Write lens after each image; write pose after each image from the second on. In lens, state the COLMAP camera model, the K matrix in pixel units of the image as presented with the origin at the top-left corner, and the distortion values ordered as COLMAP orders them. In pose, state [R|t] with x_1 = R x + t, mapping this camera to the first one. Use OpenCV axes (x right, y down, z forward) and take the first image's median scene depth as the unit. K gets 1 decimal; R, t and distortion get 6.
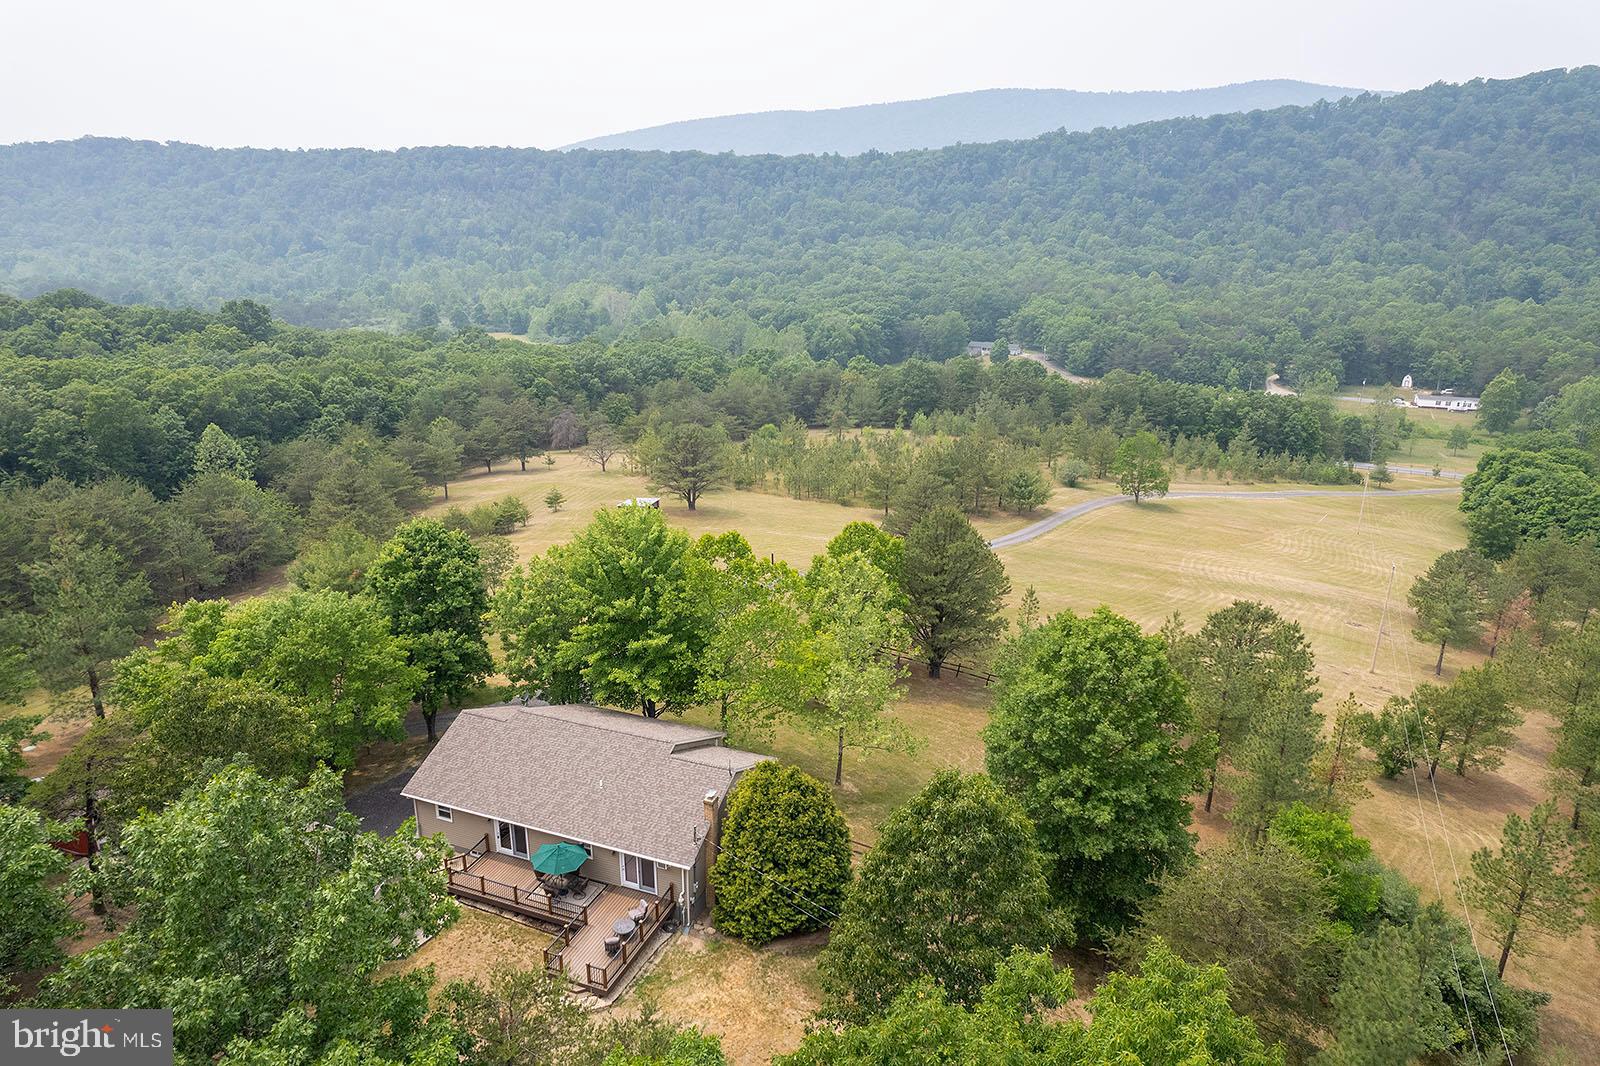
lens RADIAL K [[1030.8, 0, 791.2], [0, 1030.8, 528.5], [0, 0, 1]] dist [-0.079794, 0.075269]
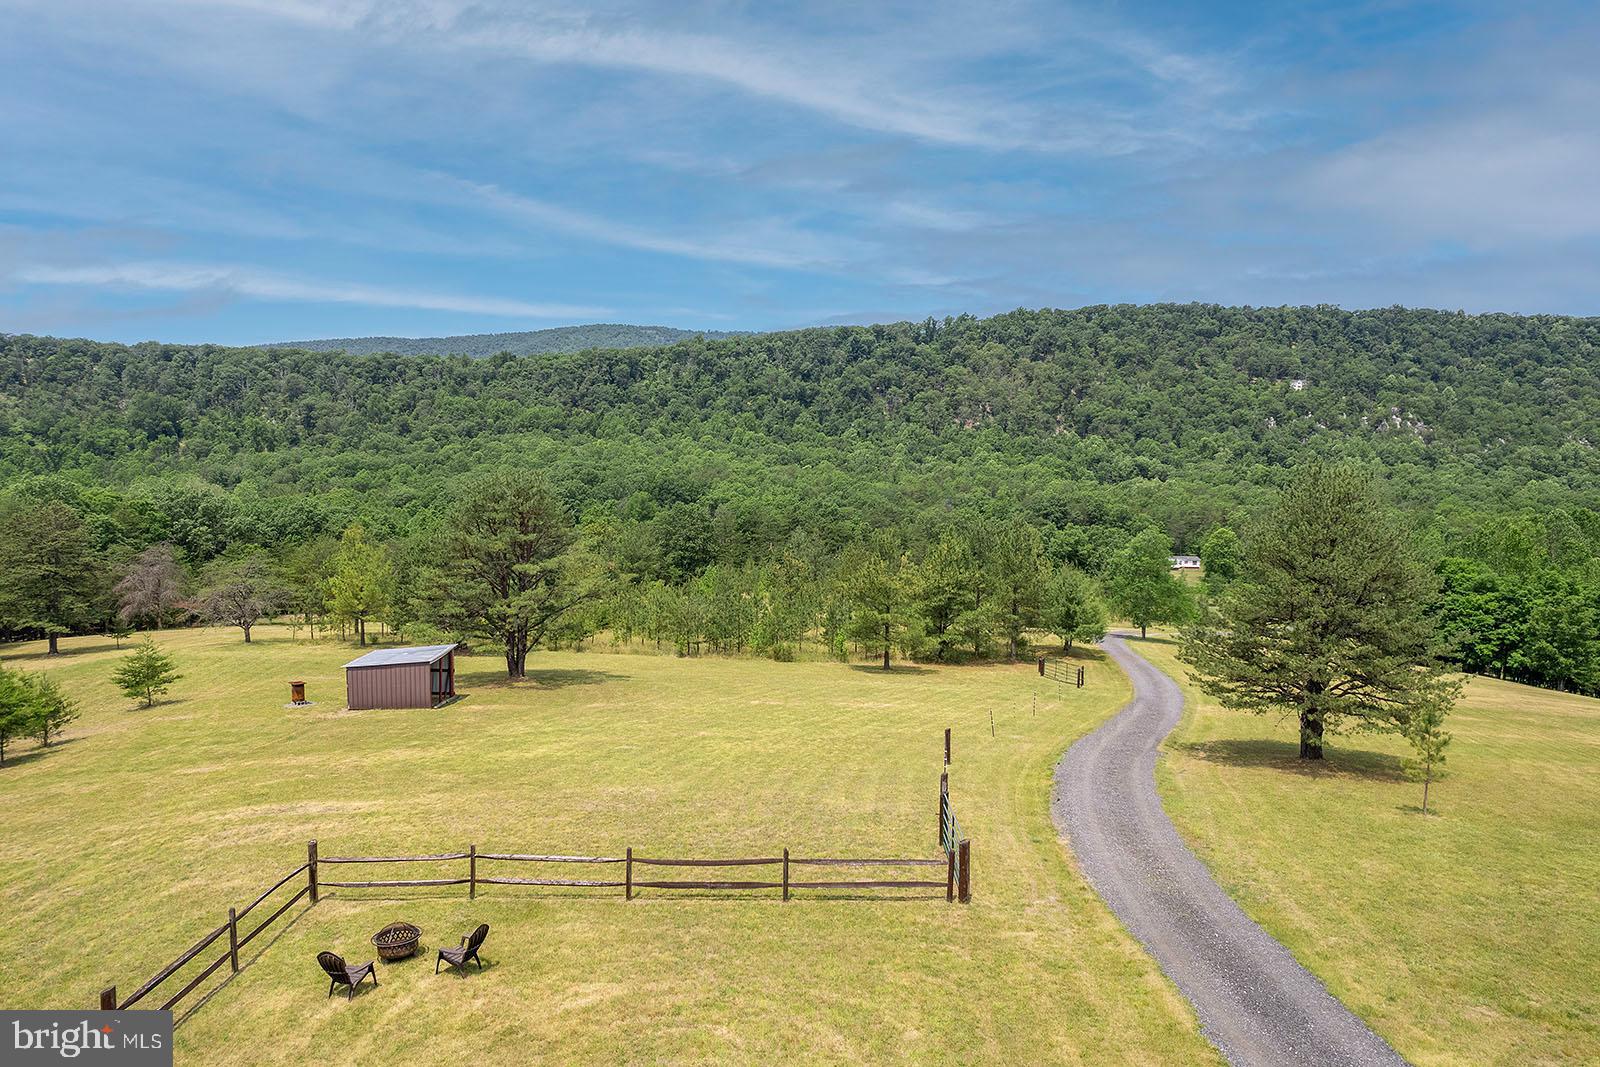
lens RADIAL K [[1030.8, 0, 791.2], [0, 1030.8, 529.0], [0, 0, 1]] dist [-0.079794, 0.075269]
pose [[0.930668, -0.022978, 0.365142, -0.026176], [0.102219, 0.974612, -0.199204, 0.003356], [-0.351294, 0.222717, 0.909390, 0.103023]]
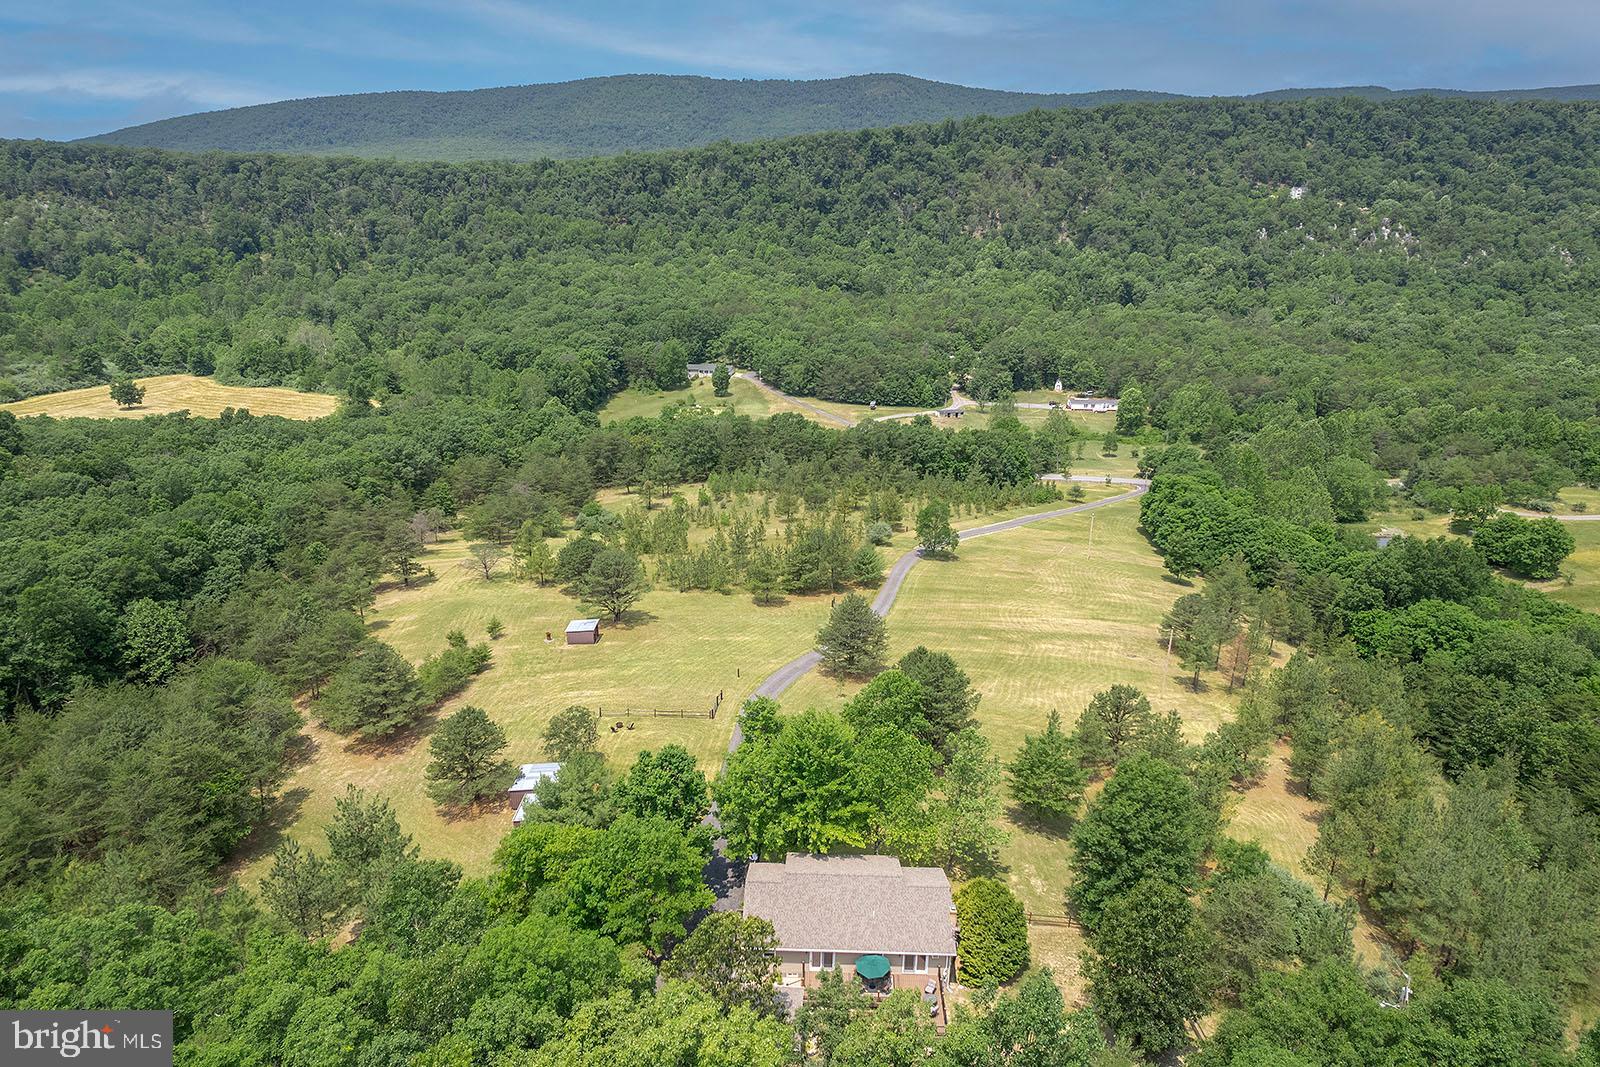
lens RADIAL K [[1030.8, 0, 791.2], [0, 1030.8, 529.0], [0, 0, 1]] dist [-0.079794, 0.075269]
pose [[0.944163, -0.098927, 0.314276, -0.048449], [0.092277, 0.995082, 0.036006, -0.026619], [-0.316292, -0.004995, 0.948649, -0.029987]]
